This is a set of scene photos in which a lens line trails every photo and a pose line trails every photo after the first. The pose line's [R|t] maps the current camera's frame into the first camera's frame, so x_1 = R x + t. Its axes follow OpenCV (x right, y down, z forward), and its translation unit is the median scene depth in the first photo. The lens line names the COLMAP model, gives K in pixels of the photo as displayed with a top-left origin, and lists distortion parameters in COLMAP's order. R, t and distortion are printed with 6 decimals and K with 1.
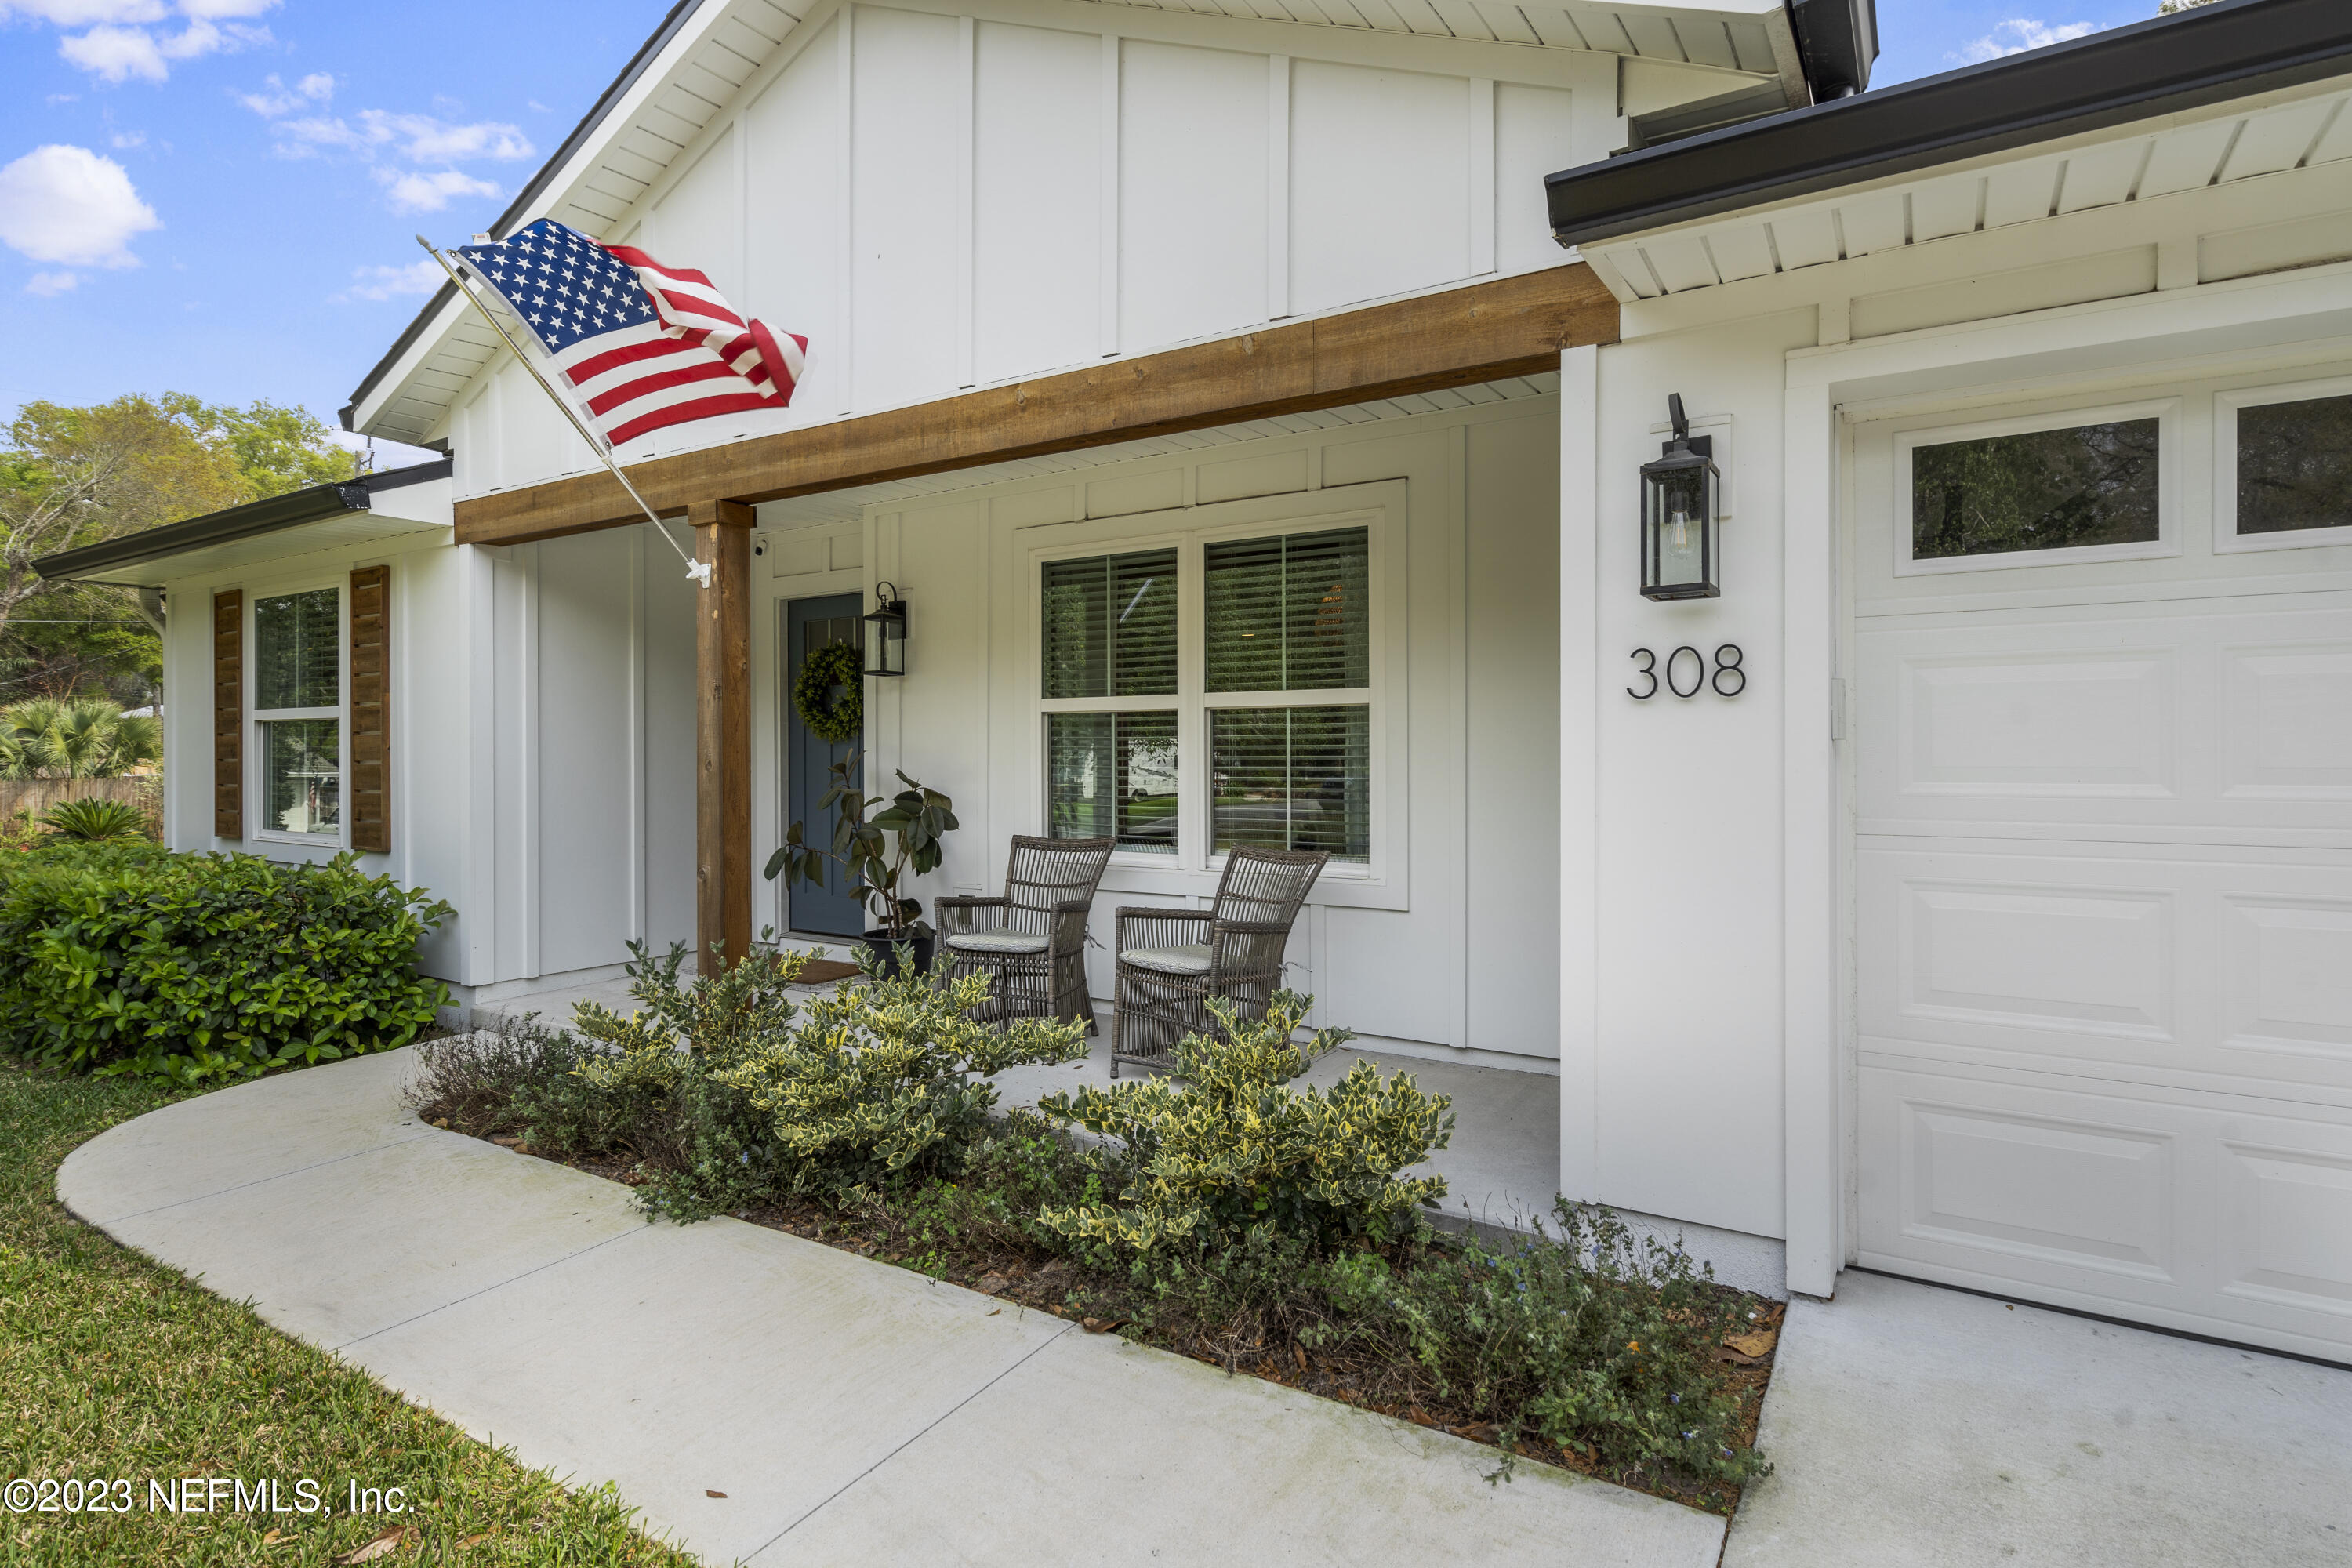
lens RADIAL K [[1195.2, 0, 1178.7], [0, 1195.2, 775.9], [0, 0, 1]] dist [0.002920, 0.000286]
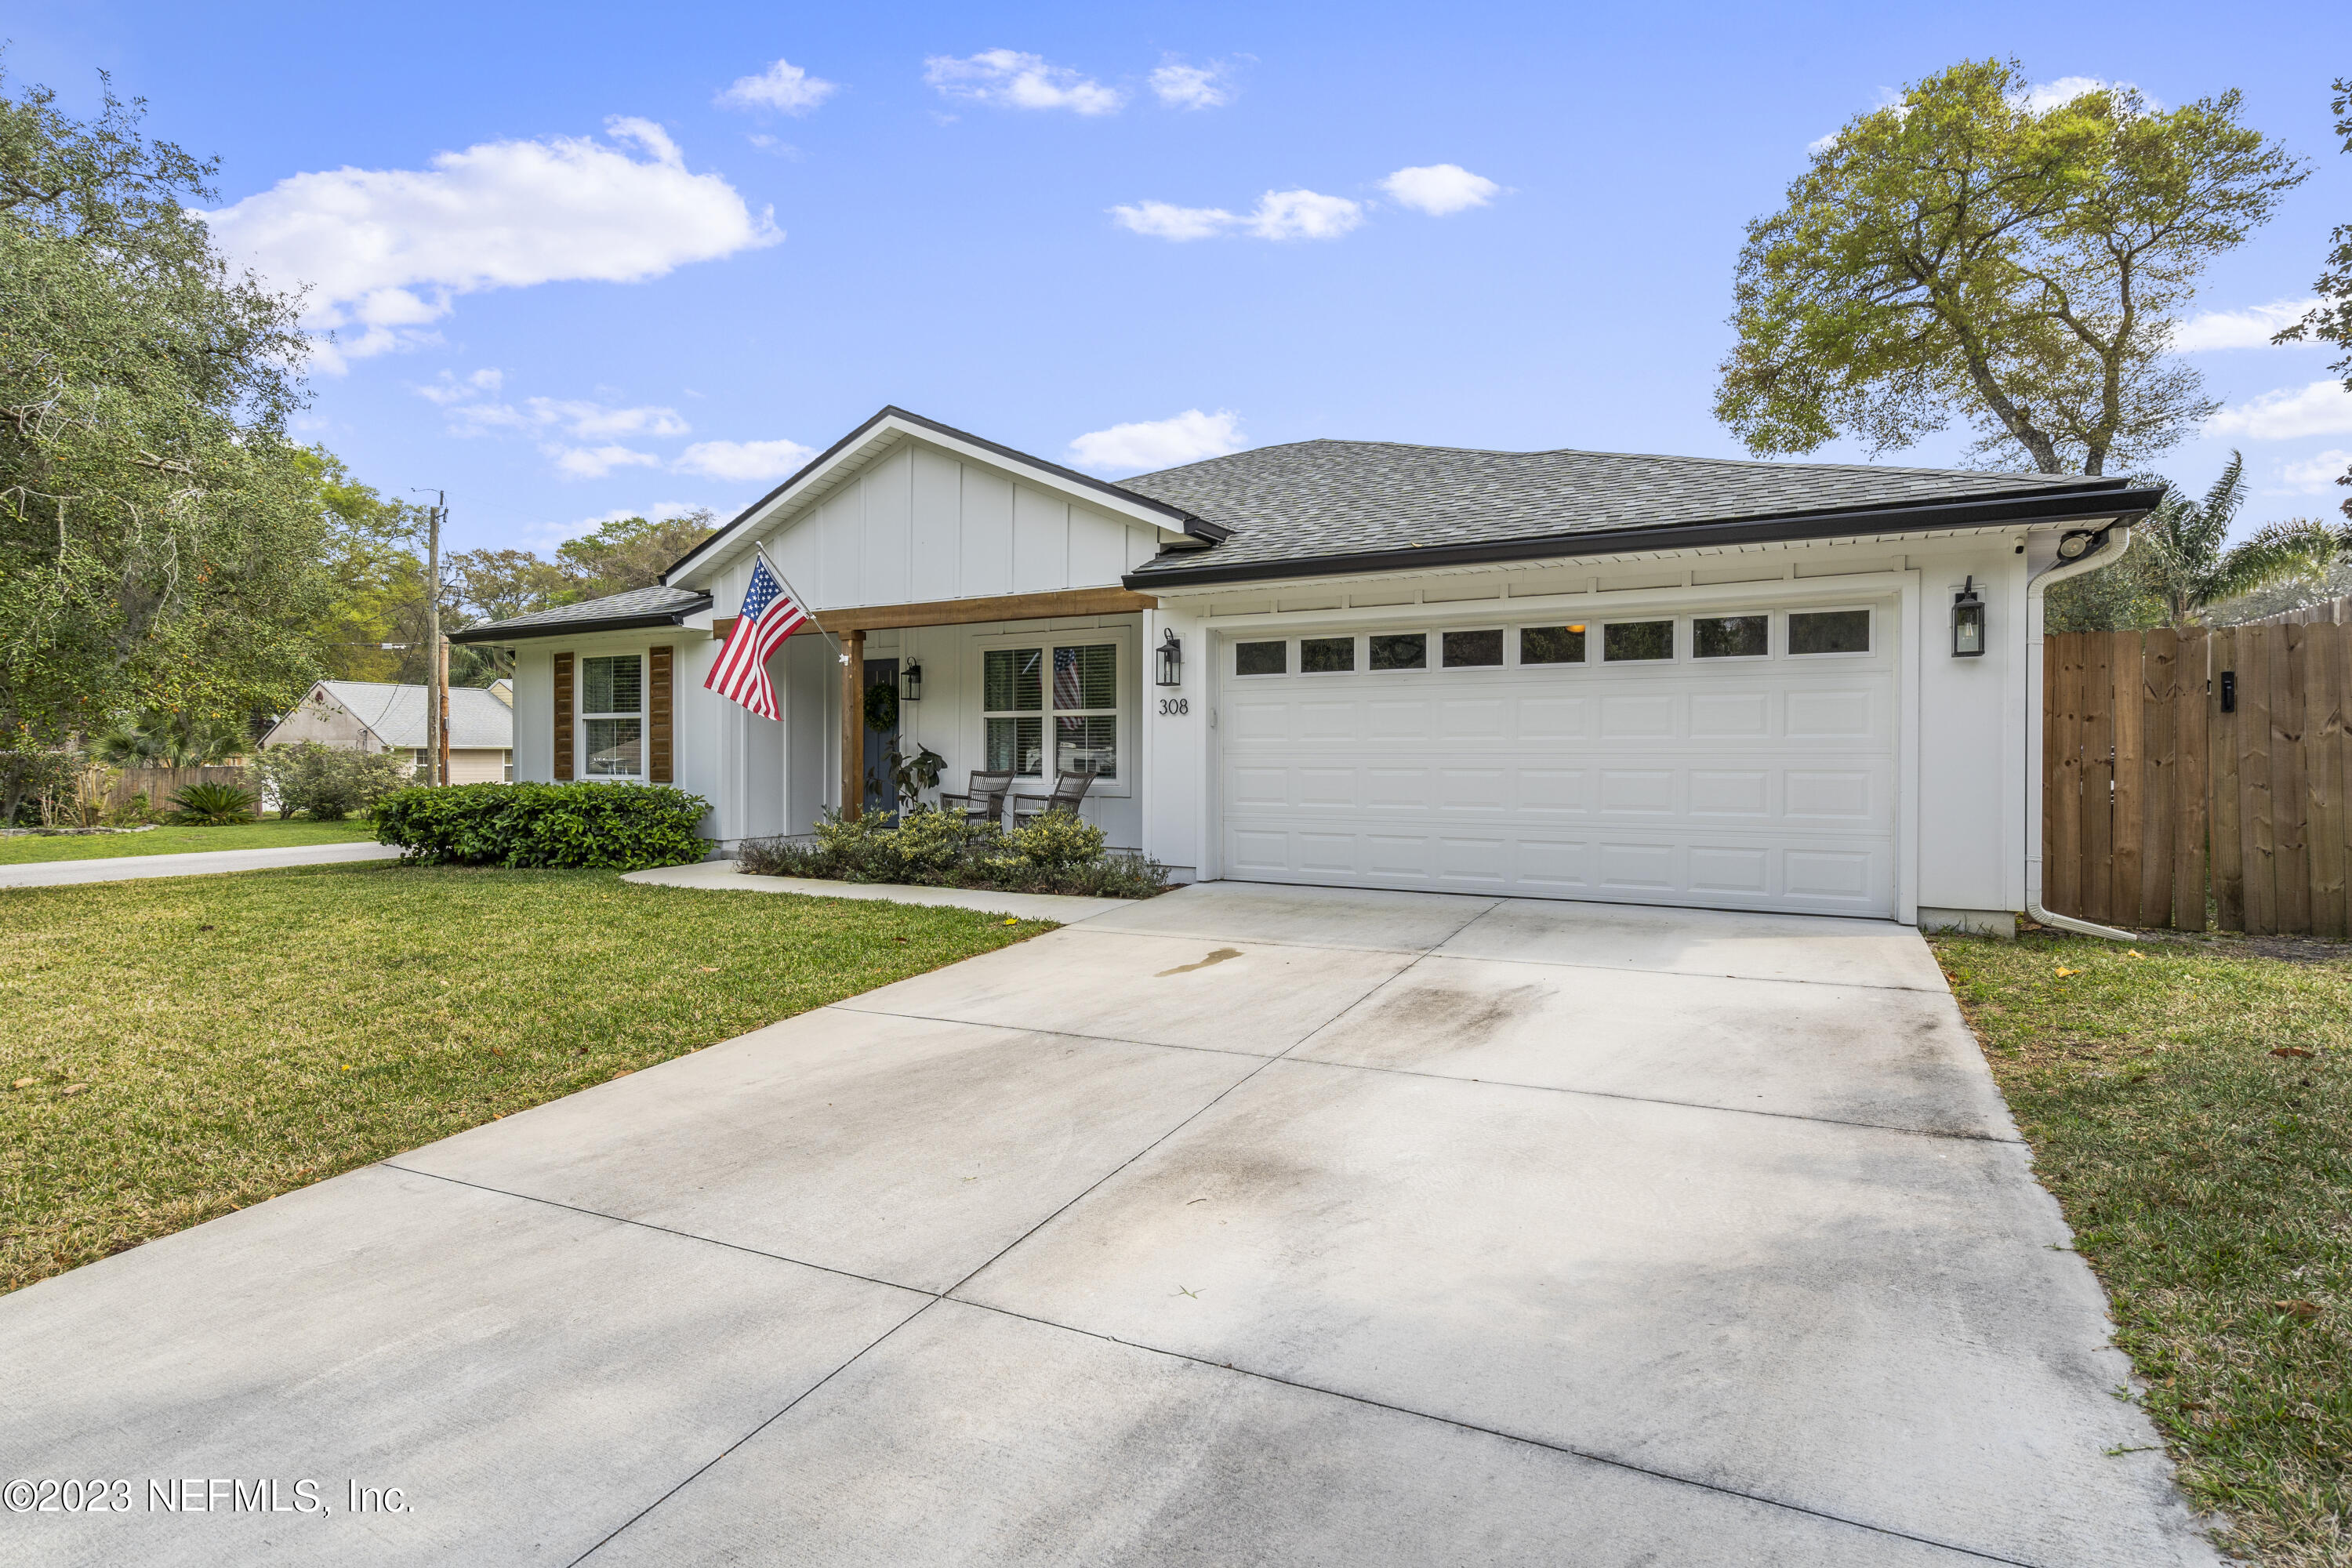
lens RADIAL K [[1178.2, 0, 1178.9], [0, 1178.2, 768.4], [0, 0, 1]] dist [0.004895, -0.000344]
pose [[0.998420, 0.004448, 0.056020, 0.131629], [-0.003778, 0.999920, -0.012053, 0.069623], [-0.056069, 0.011822, 0.998357, -1.265962]]
